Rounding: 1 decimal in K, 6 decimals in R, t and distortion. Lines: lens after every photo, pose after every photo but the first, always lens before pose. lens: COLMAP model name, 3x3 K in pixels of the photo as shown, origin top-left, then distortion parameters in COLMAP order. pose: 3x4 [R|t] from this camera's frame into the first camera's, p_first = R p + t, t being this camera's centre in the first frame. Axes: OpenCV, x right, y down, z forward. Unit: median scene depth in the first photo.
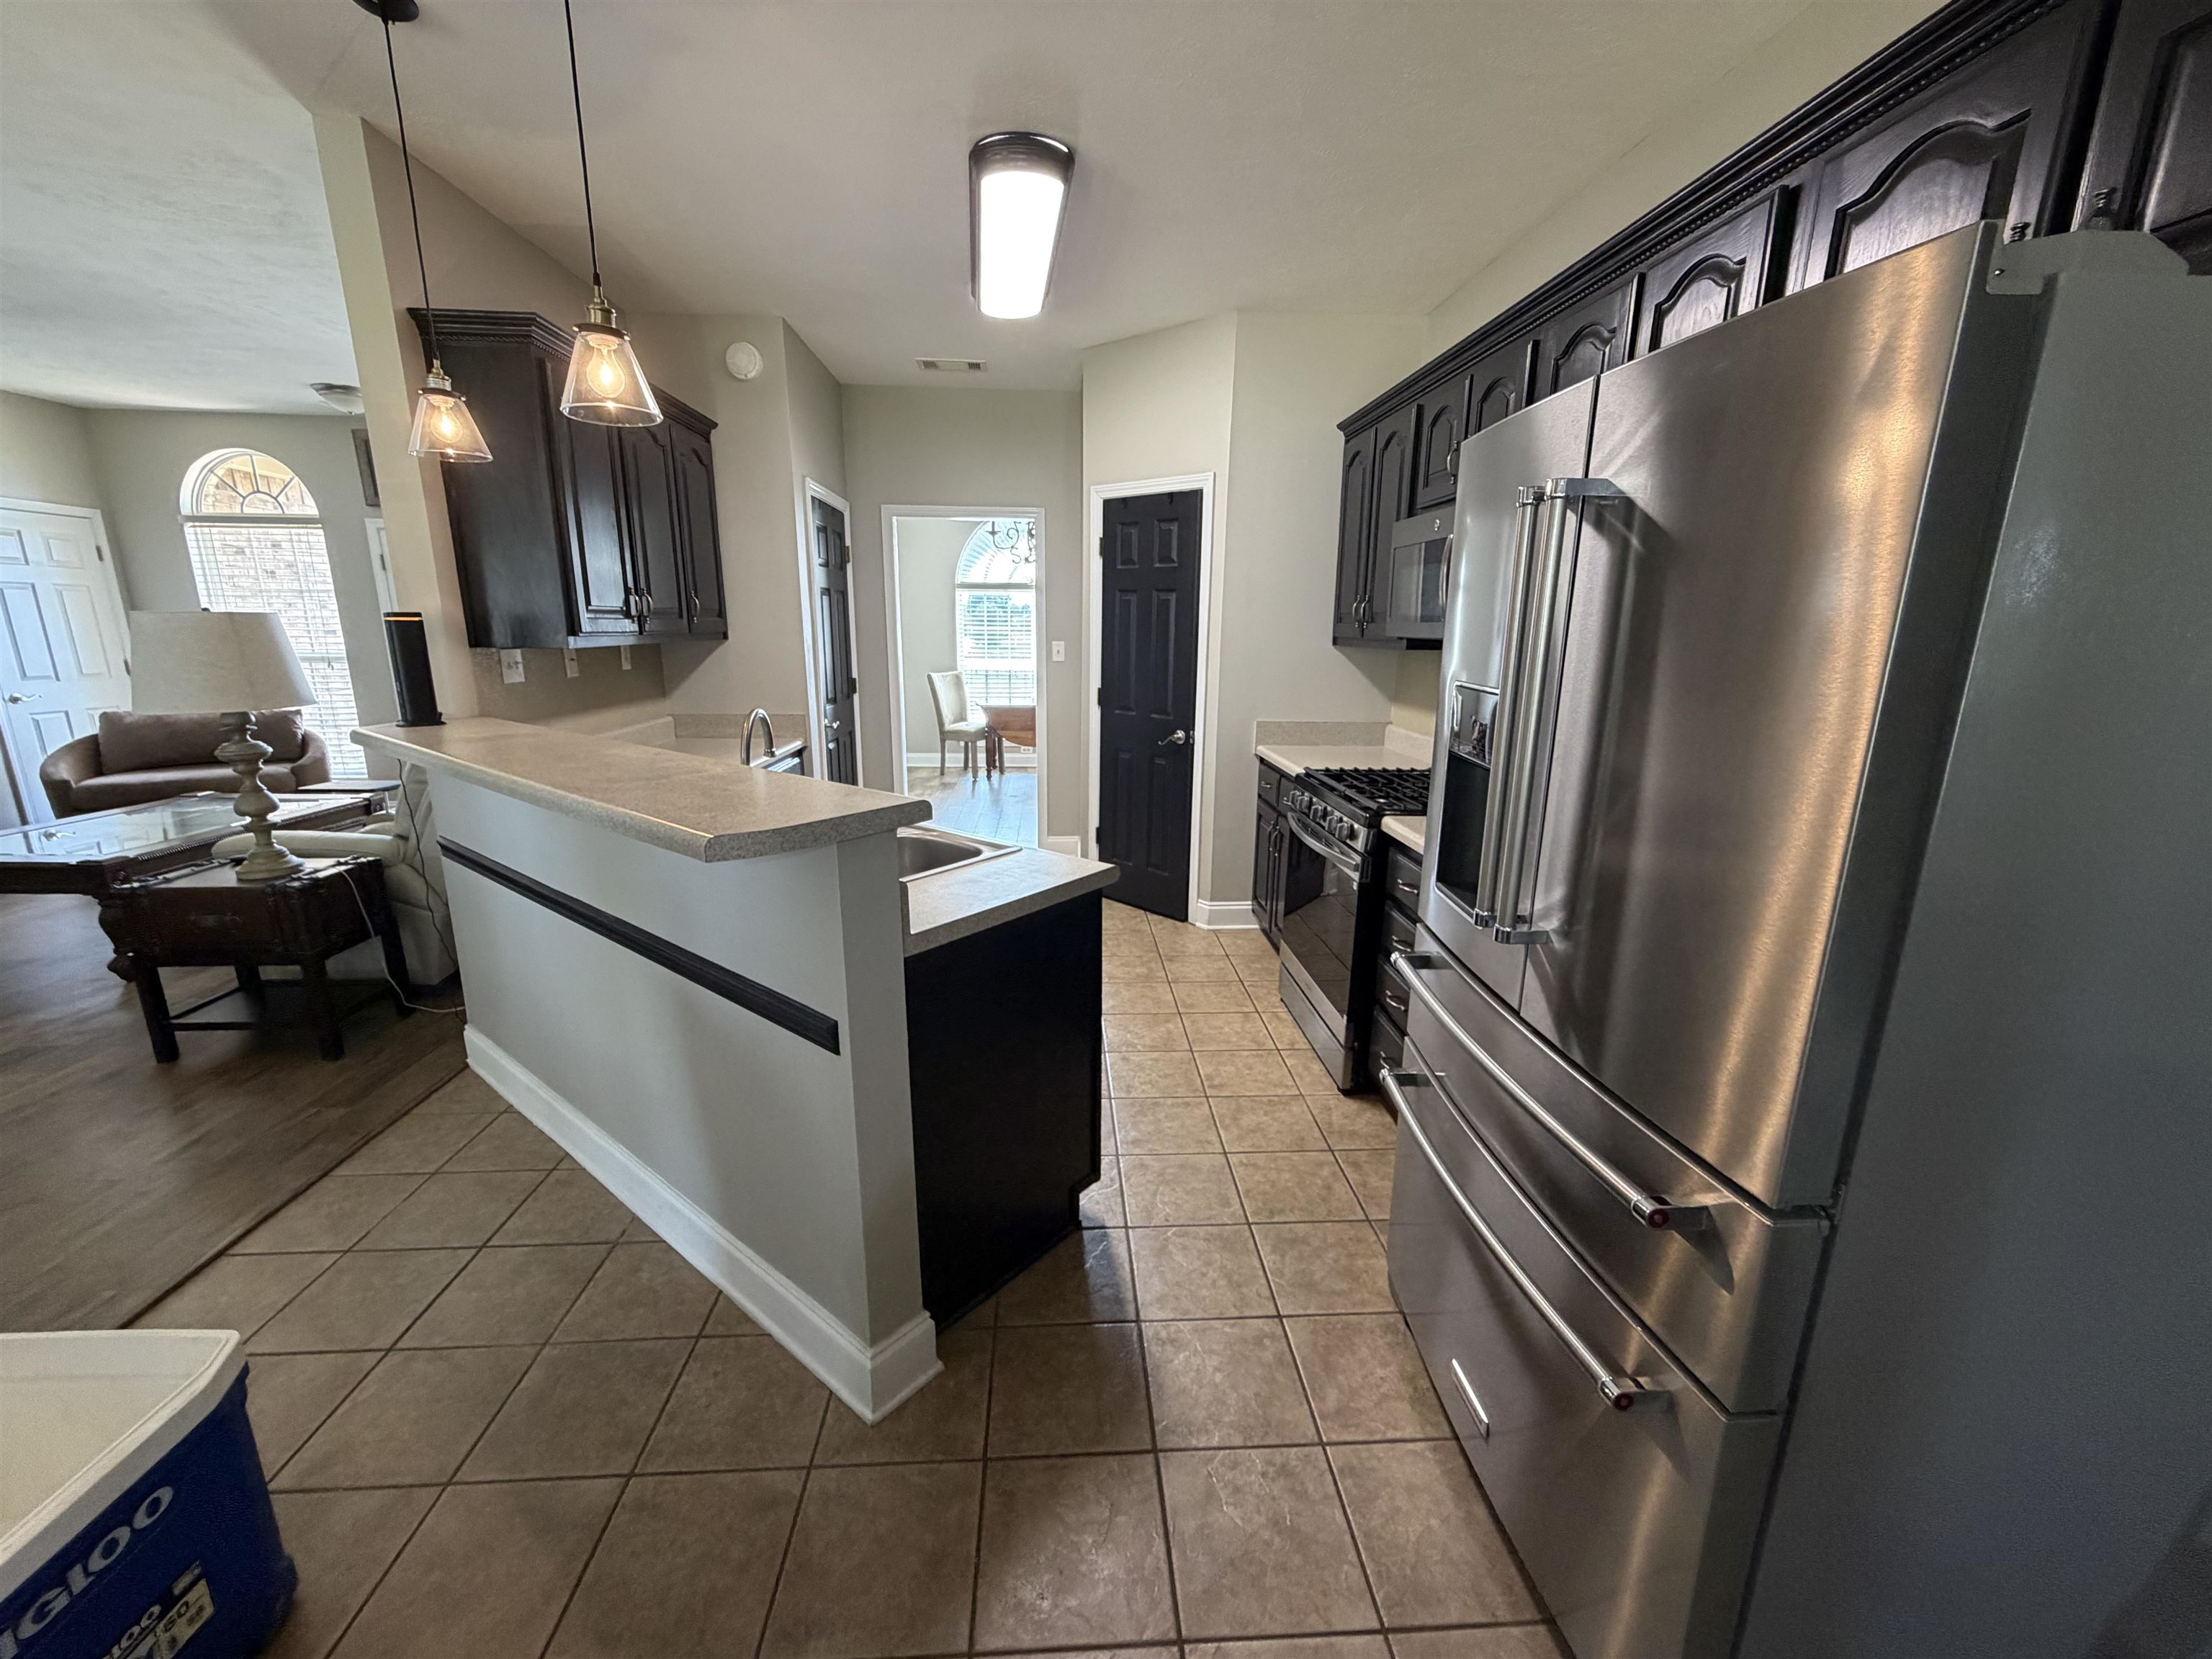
lens RADIAL K [[877.4, 0, 1103.1], [0, 877.4, 831.0], [0, 0, 1]] dist [0.026266, 0.000124]
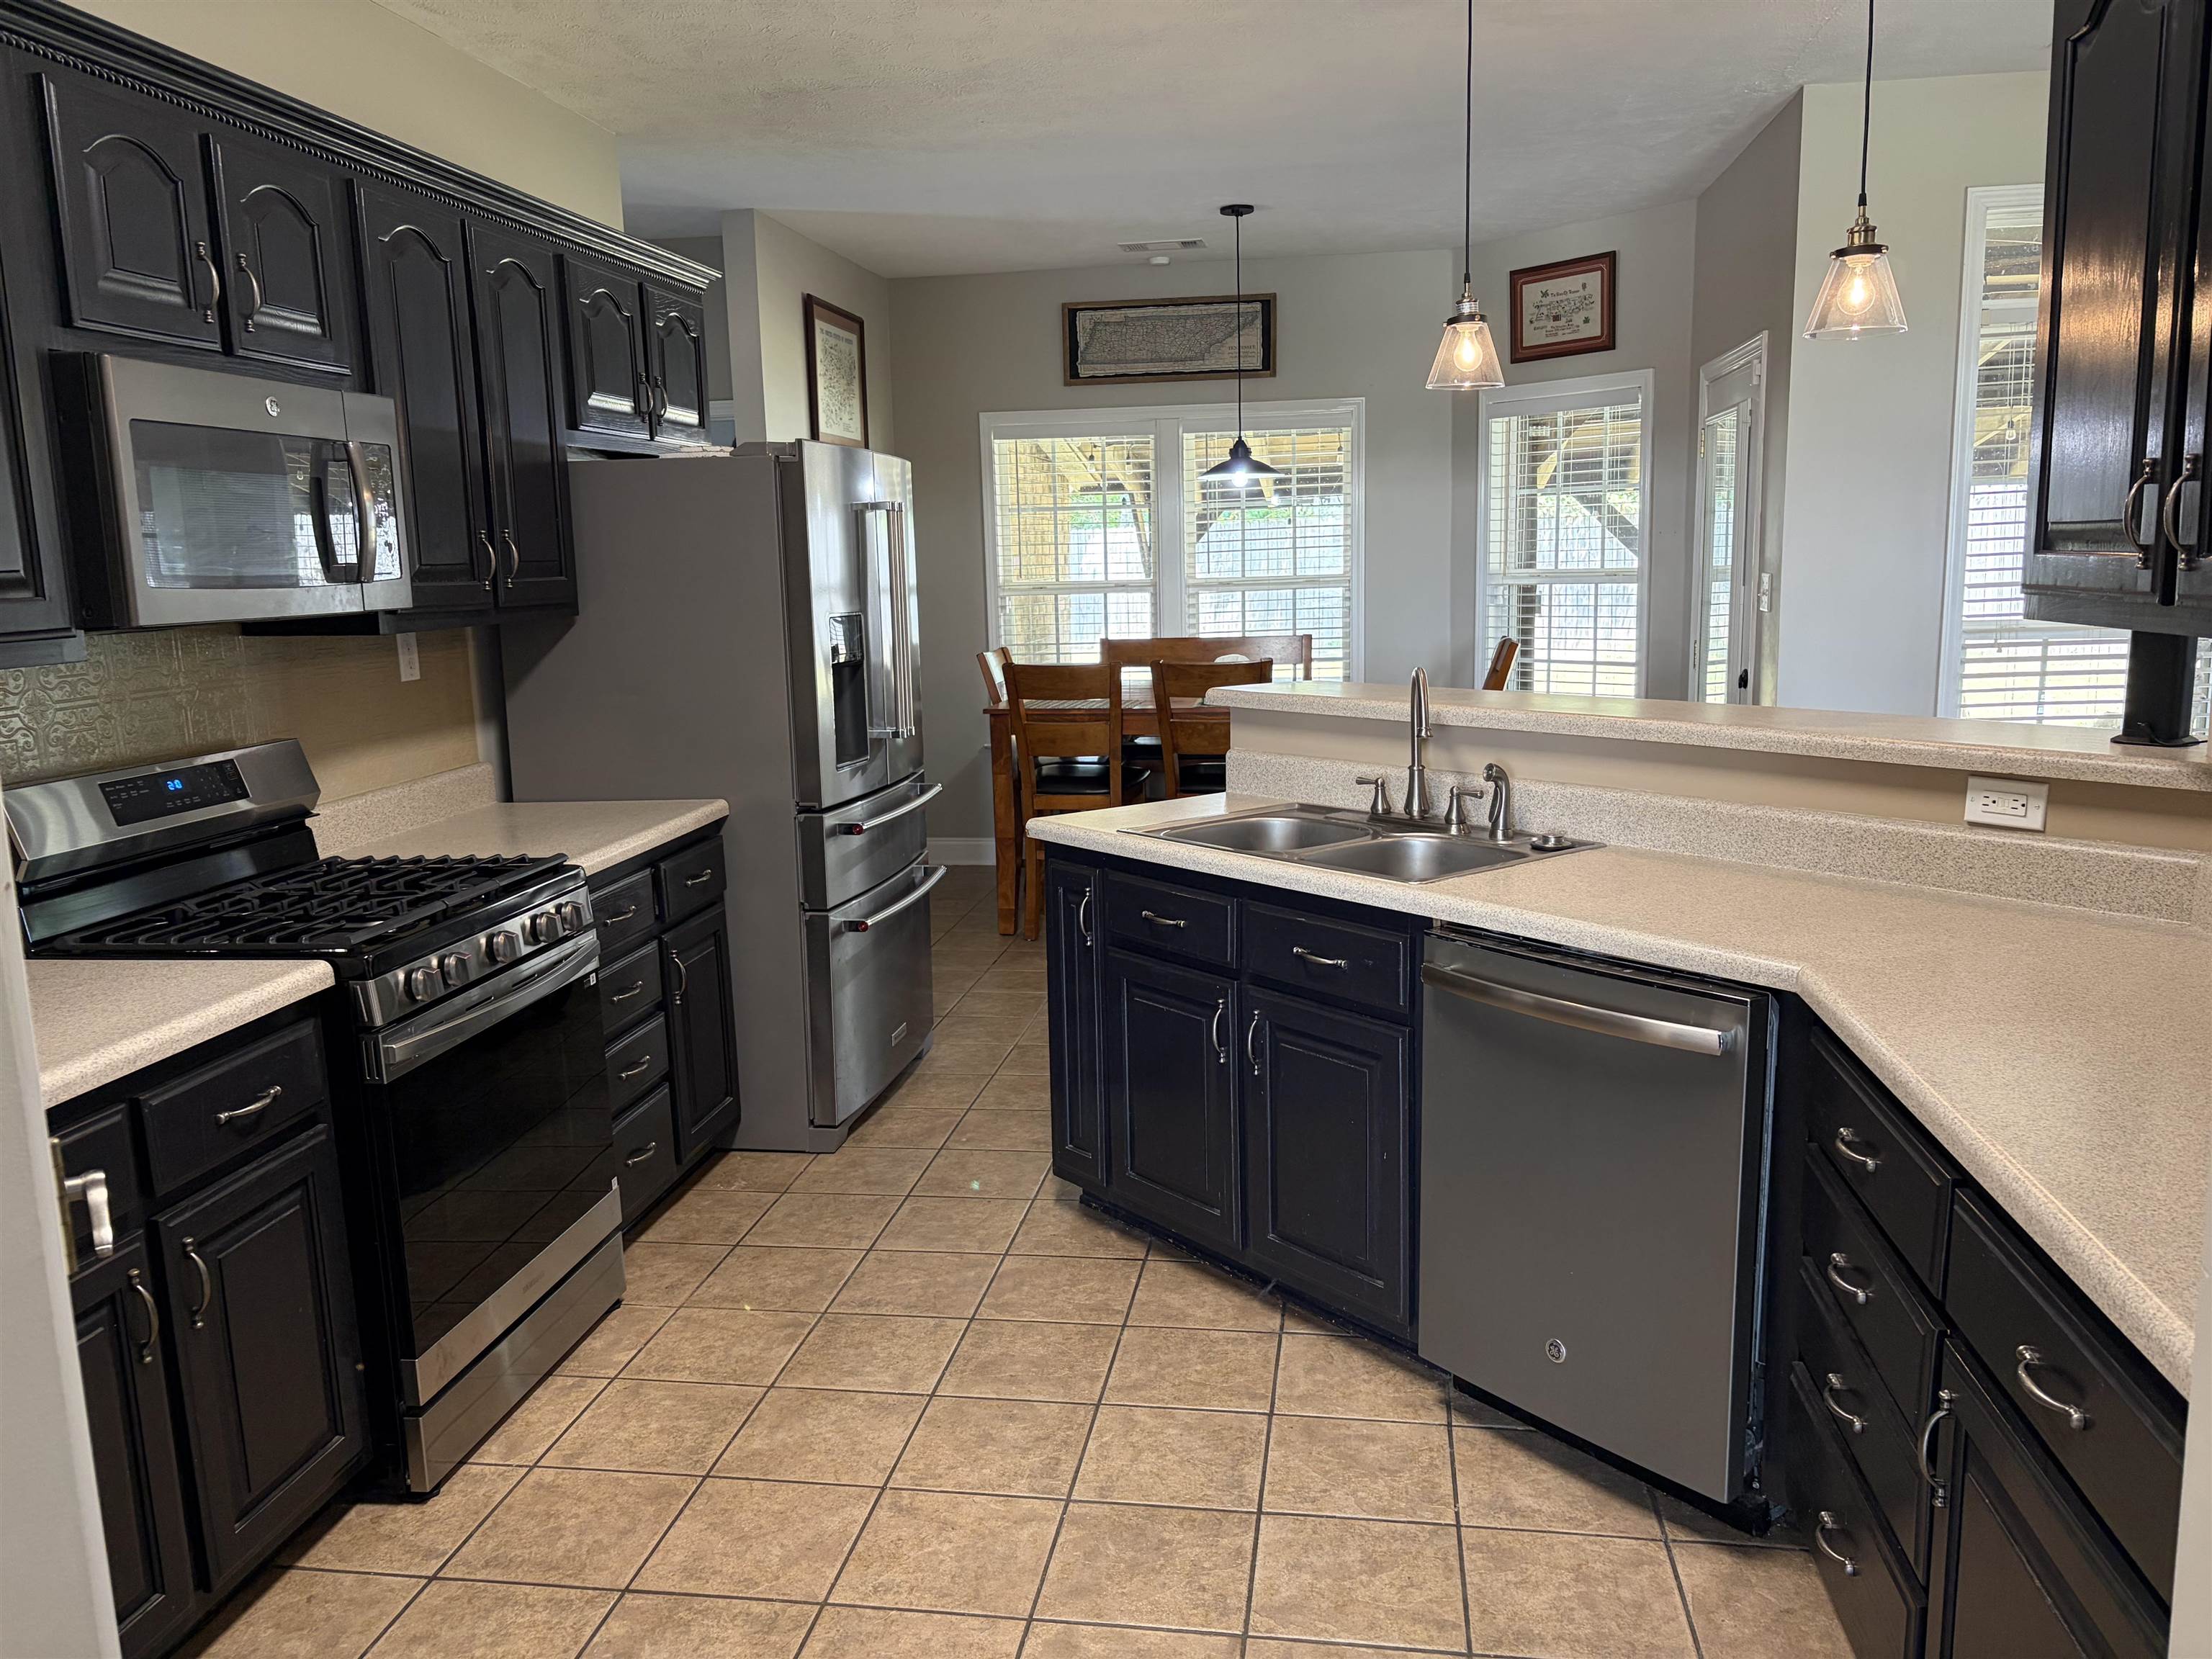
lens RADIAL K [[1665.0, 0, 1107.0], [0, 1665.0, 833.2], [0, 0, 1]] dist [0.072268, -0.002986]
pose [[-0.976614, -0.018838, 0.214171, -0.310869], [0.066205, 0.921400, 0.382935, -0.435007], [-0.204551, 0.388159, -0.898605, 1.778561]]
